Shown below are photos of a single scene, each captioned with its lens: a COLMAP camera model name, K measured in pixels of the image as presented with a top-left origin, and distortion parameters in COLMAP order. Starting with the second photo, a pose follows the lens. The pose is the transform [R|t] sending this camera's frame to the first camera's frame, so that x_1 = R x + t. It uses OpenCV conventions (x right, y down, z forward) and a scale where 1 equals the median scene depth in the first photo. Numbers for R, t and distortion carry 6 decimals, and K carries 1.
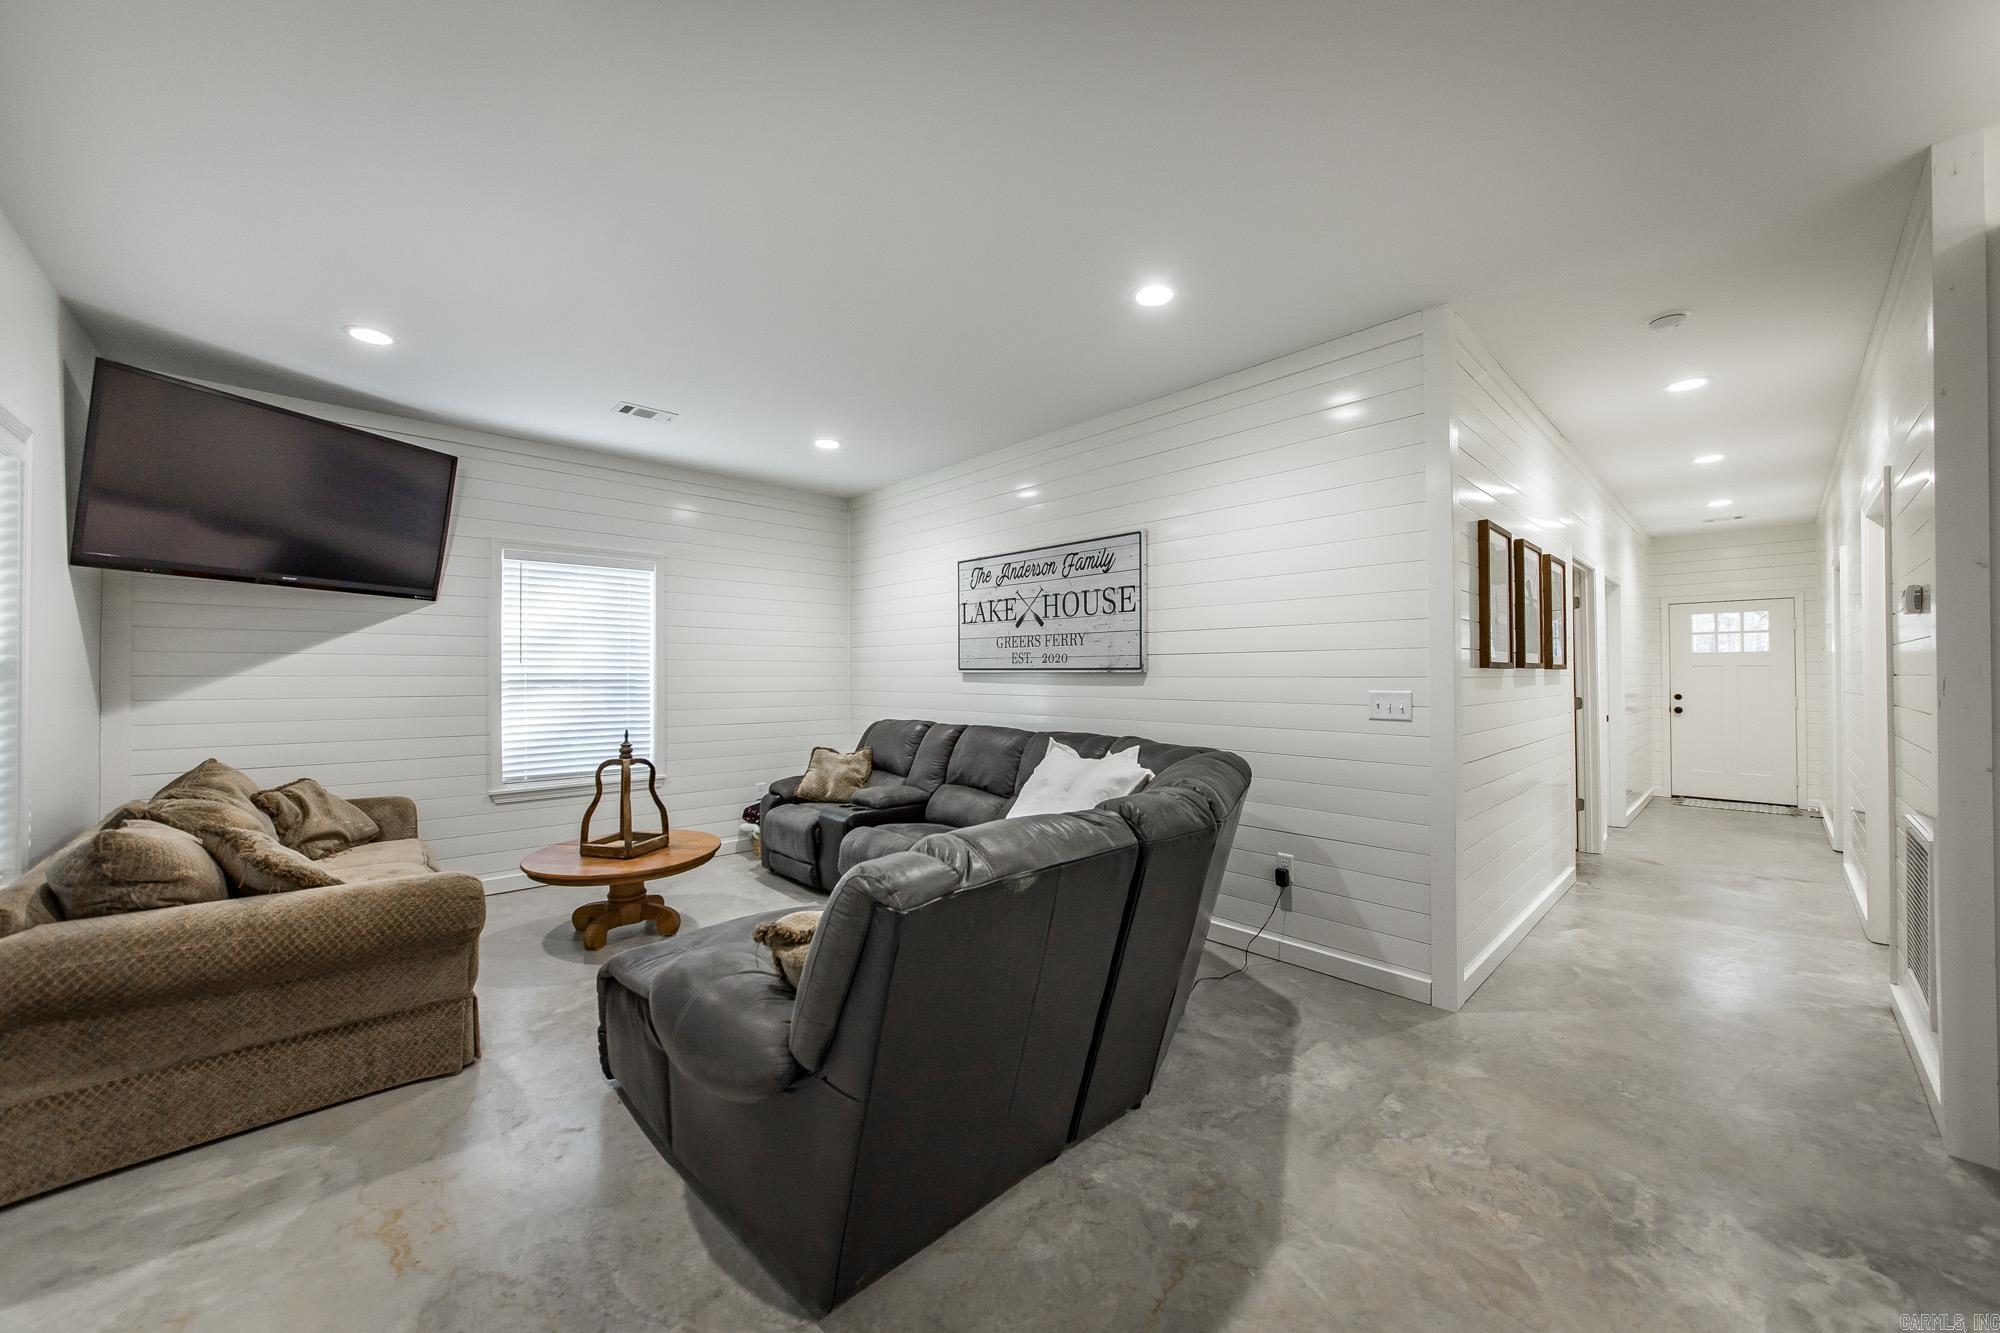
lens RADIAL K [[730.2, 0, 982.6], [0, 730.2, 662.9], [0, 0, 1]] dist [-0.010492, 0.001942]
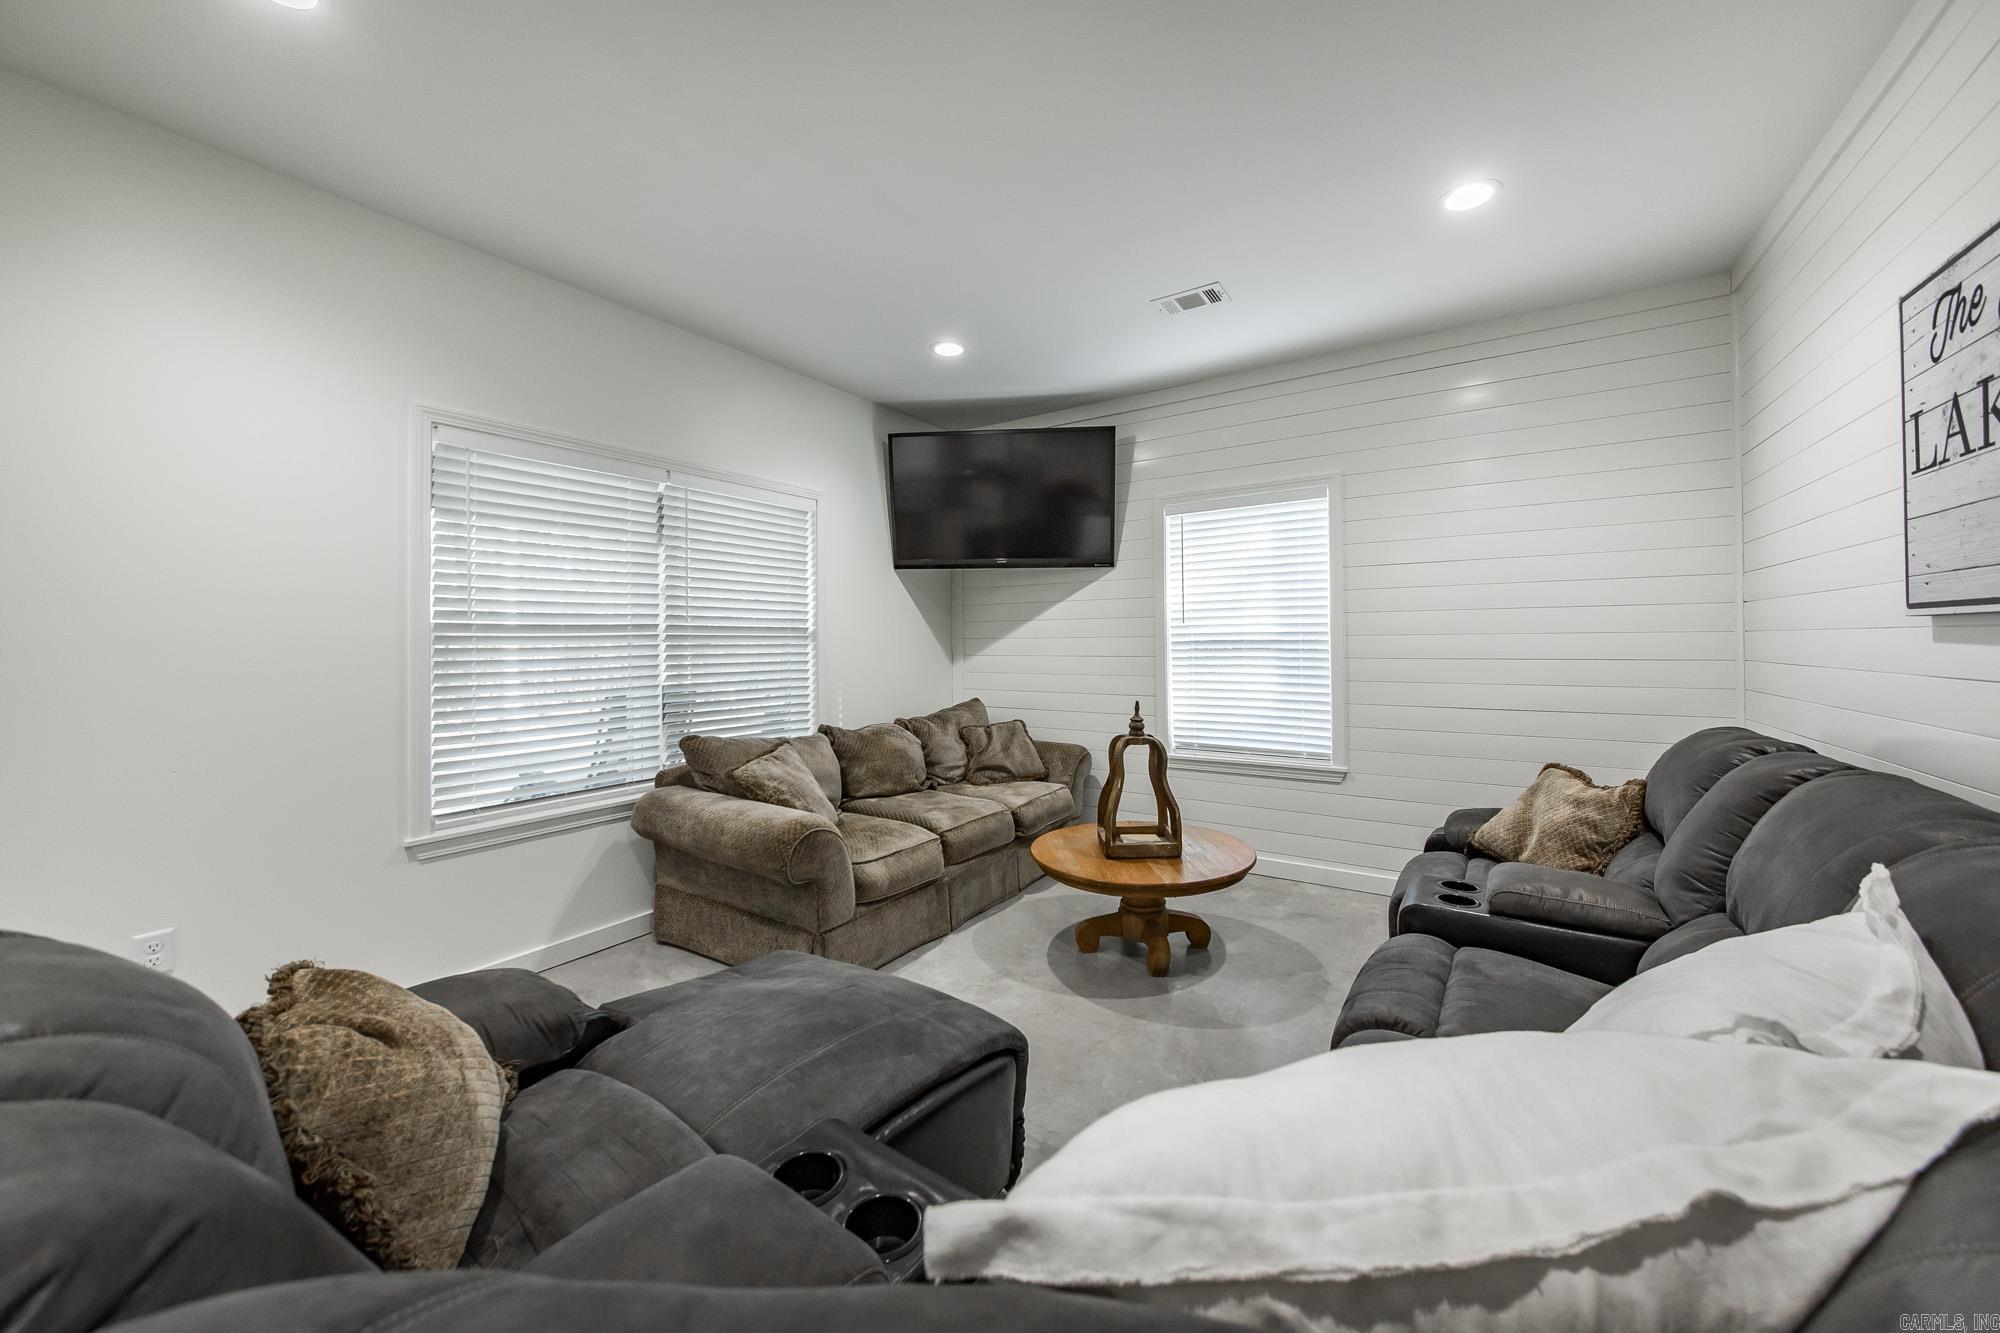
lens RADIAL K [[730.2, 0, 984.3], [0, 730.2, 643.8], [0, 0, 1]] dist [-0.010492, 0.001942]
pose [[0.228725, 0.000981, -0.973491, 0.231809], [0.024573, 0.999675, 0.006781, 0.015442], [0.973181, -0.025472, 0.228627, 0.560811]]
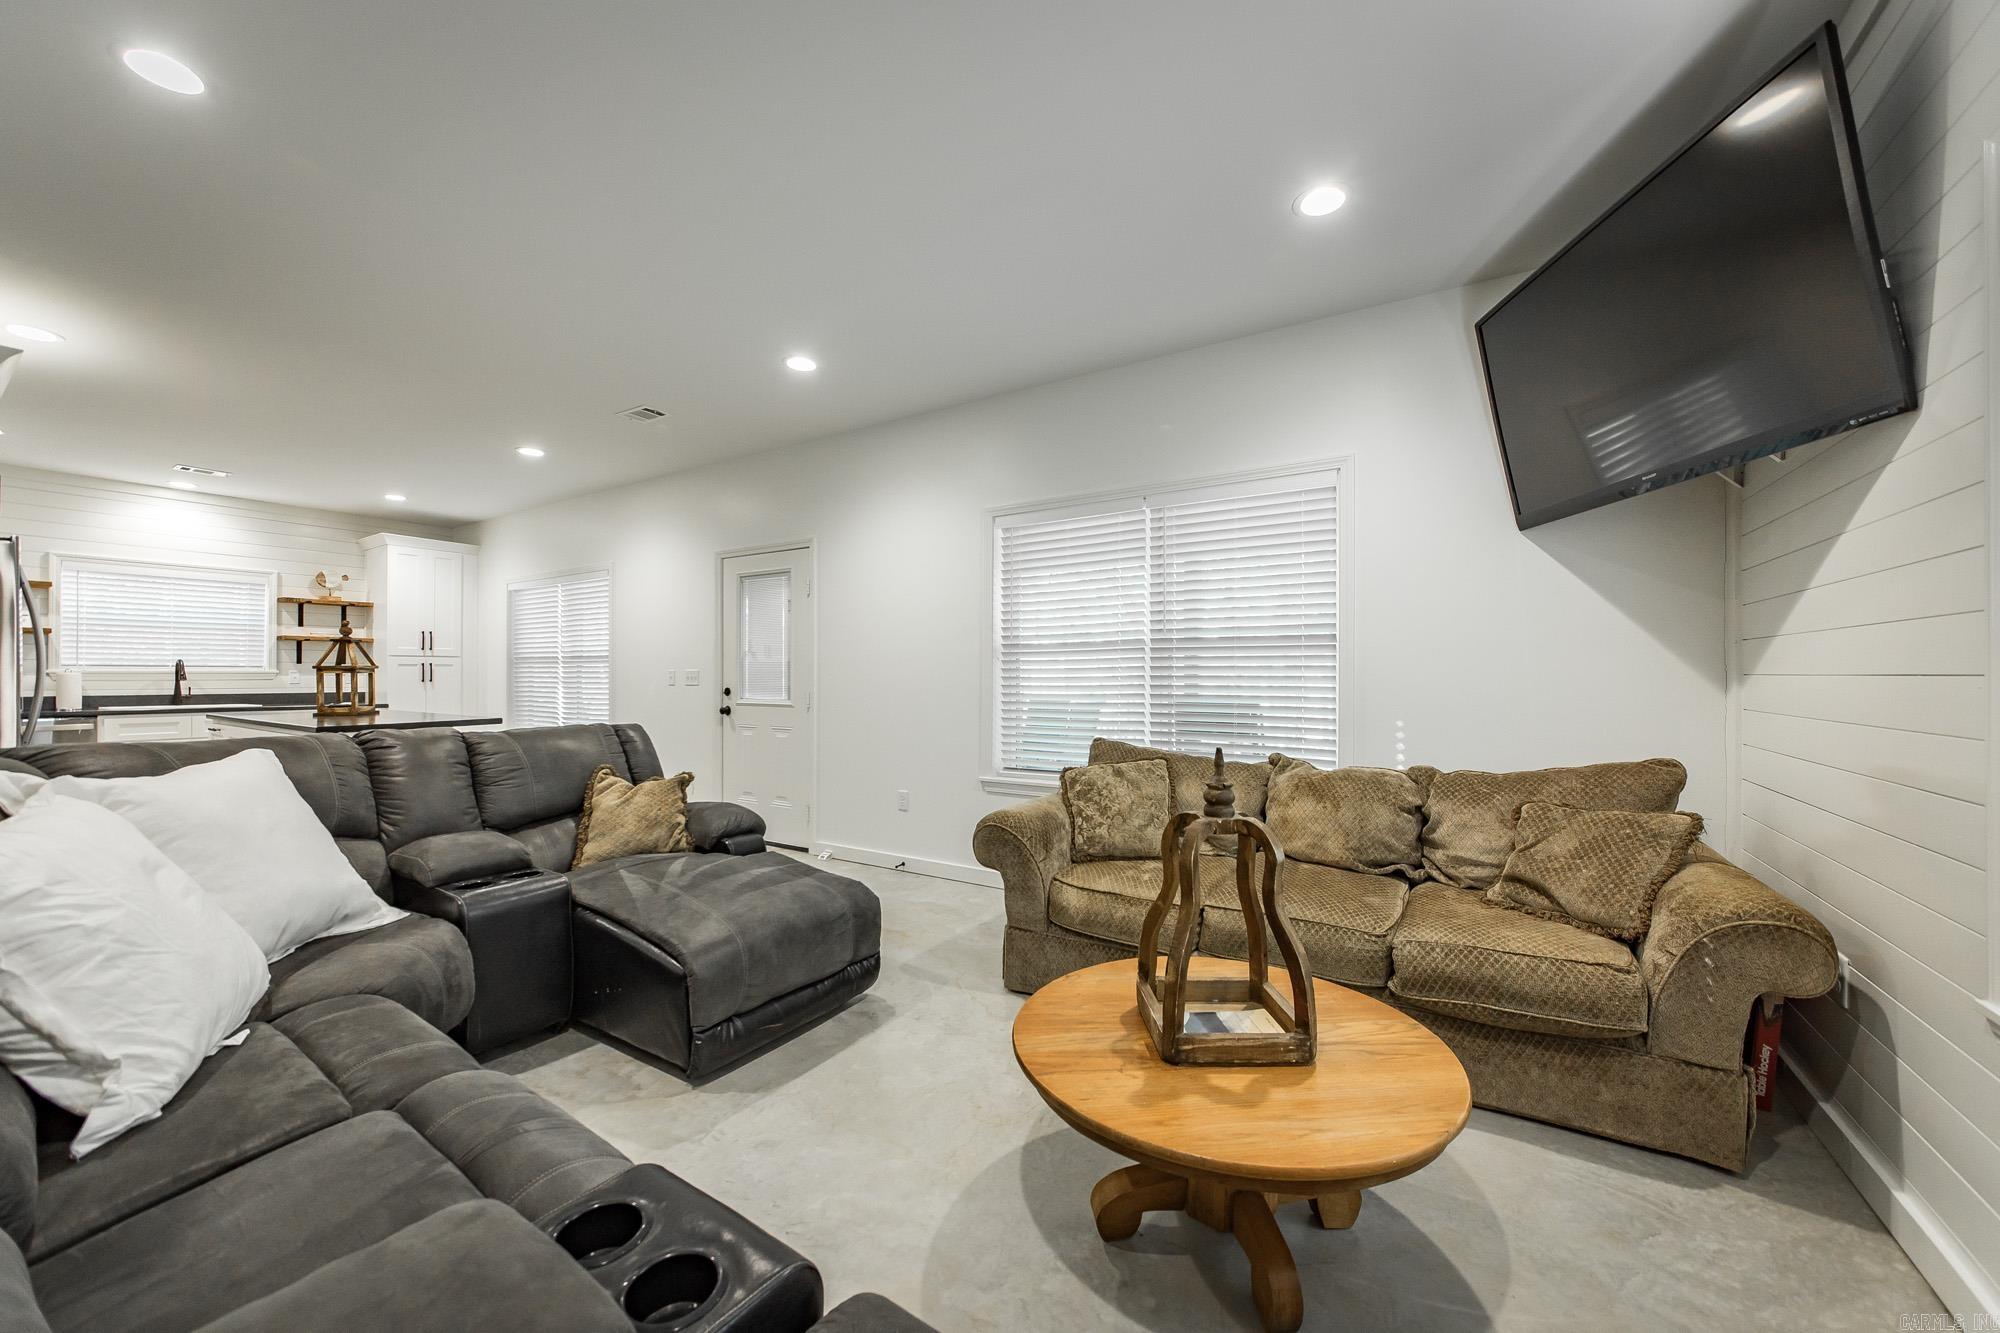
lens RADIAL K [[730.2, 0, 982.5], [0, 730.2, 670.4], [0, 0, 1]] dist [-0.010492, 0.001942]
pose [[-0.966997, 0.001462, -0.254783, -0.230941], [0.007102, 0.999750, -0.021217, 0.047562], [0.254689, -0.022326, -0.966765, 1.217792]]
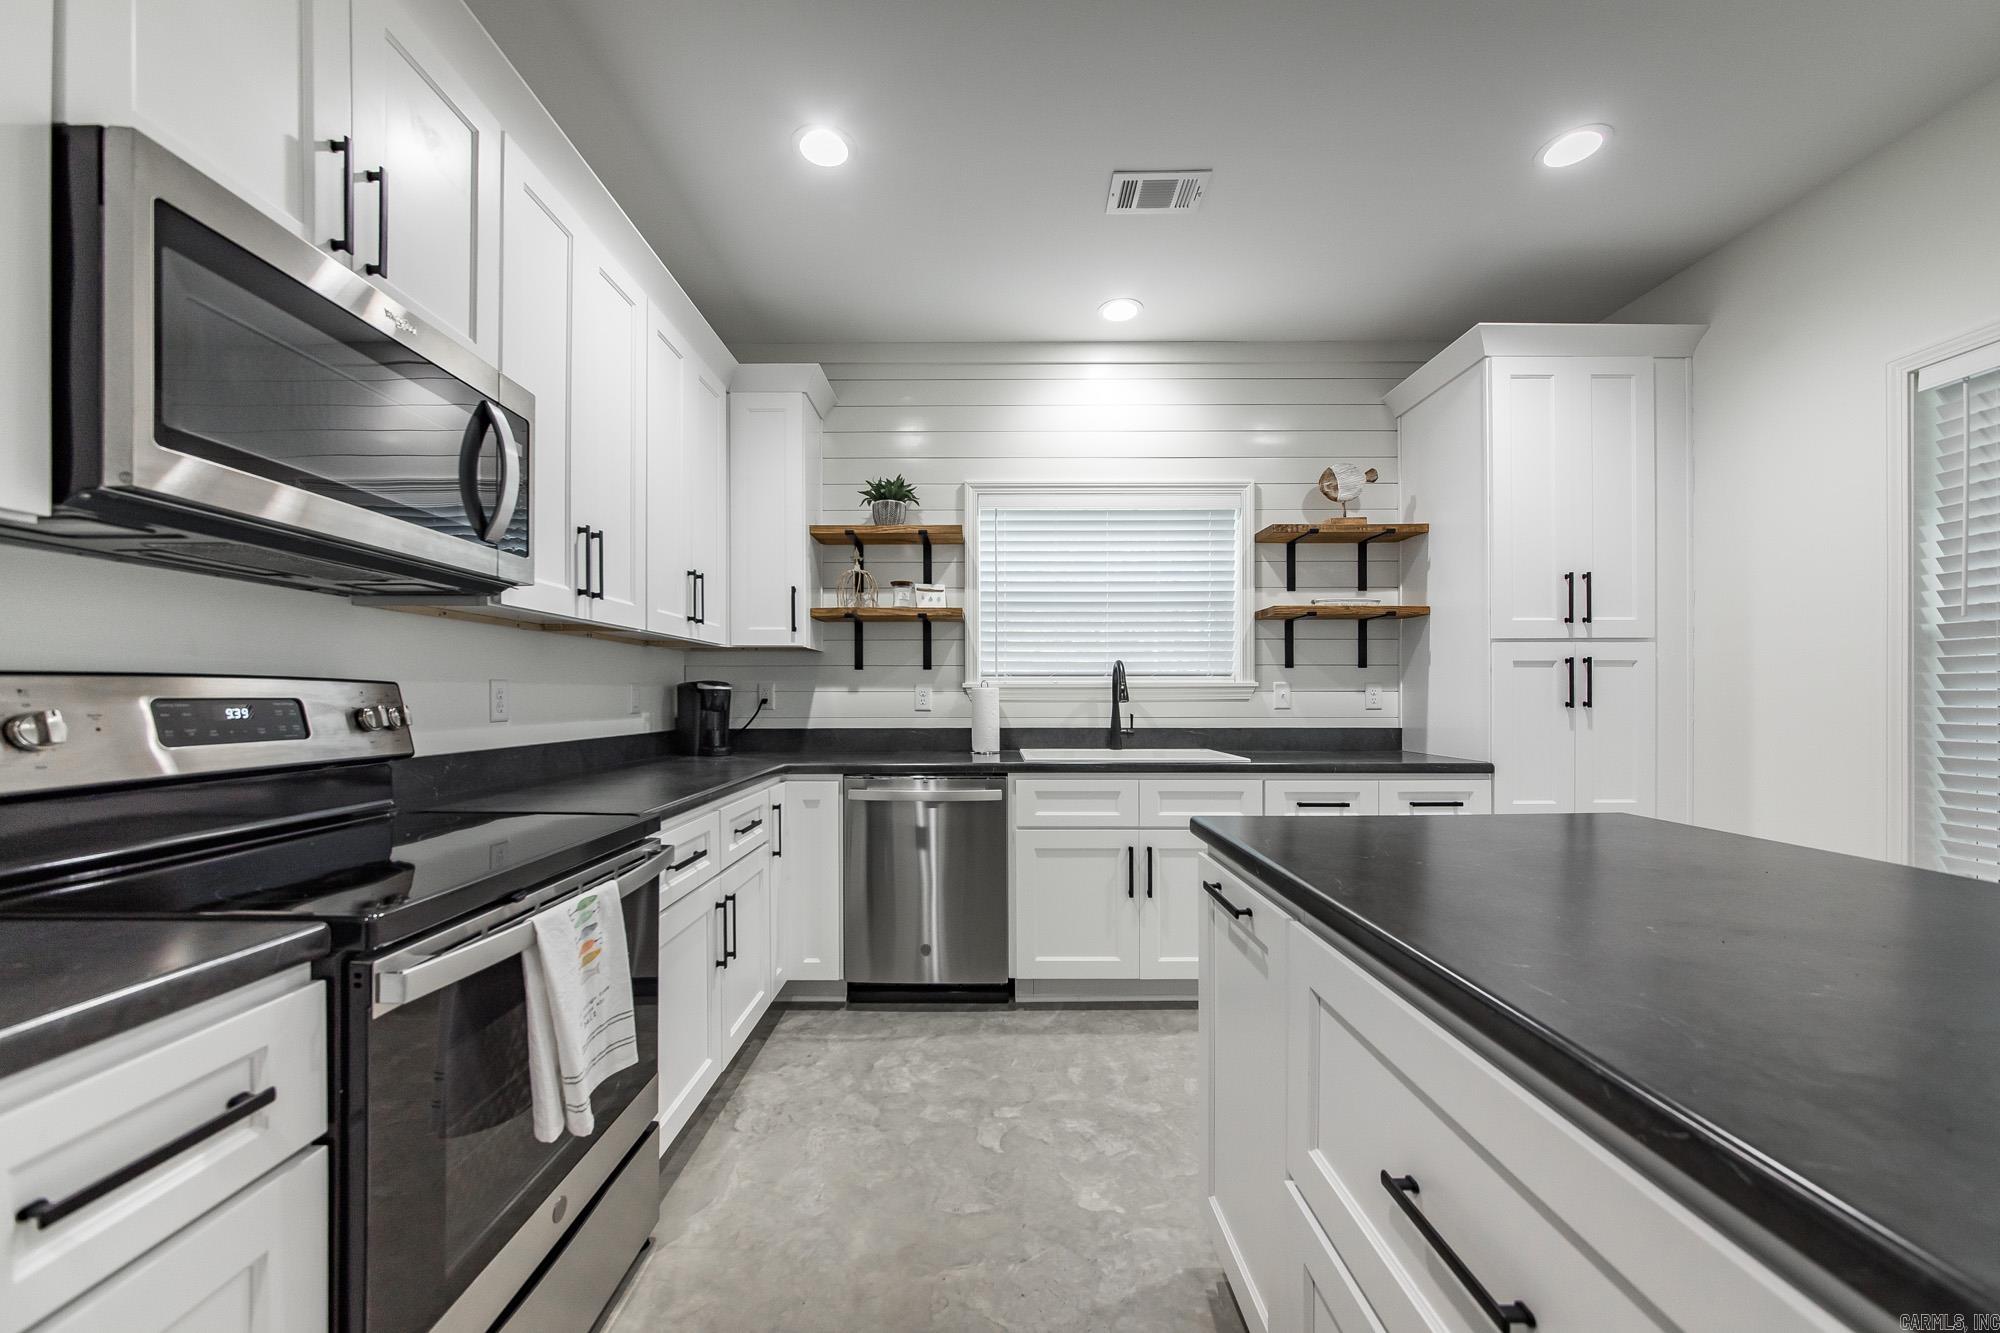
lens RADIAL K [[730.2, 0, 984.7], [0, 730.2, 699.1], [0, 0, 1]] dist [-0.010492, 0.001942]
pose [[-0.733232, 0.001297, 0.679977, 0.537766], [-0.007310, 0.999925, -0.009790, 0.031103], [-0.679939, -0.012149, -0.733168, 0.065580]]
